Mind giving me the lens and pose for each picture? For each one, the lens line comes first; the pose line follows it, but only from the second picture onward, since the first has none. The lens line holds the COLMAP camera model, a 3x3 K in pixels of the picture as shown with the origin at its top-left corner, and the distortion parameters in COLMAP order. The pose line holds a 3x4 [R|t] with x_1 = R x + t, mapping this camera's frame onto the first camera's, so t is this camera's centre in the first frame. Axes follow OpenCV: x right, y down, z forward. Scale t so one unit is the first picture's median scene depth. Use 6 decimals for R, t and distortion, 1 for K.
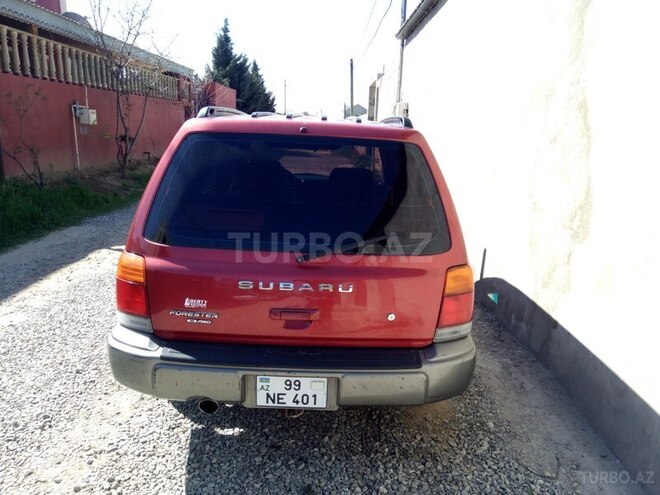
lens RADIAL K [[490.8, 0, 328.5], [0, 490.8, 246.8], [0, 0, 1]] dist [0.030983, -0.018269]
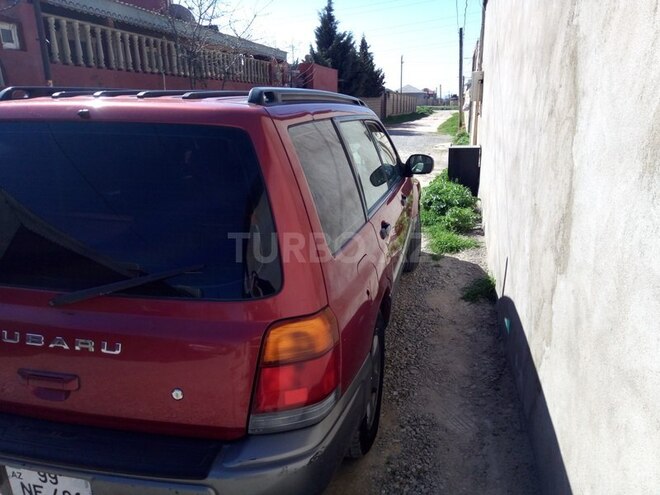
lens RADIAL K [[490.8, 0, 327.5], [0, 490.8, 246.7], [0, 0, 1]] dist [0.030983, -0.018269]
pose [[0.971948, 0.022571, -0.234108, 0.095332], [-0.013250, 0.999059, 0.041309, -0.017239], [0.234820, -0.037049, 0.971333, 0.080872]]
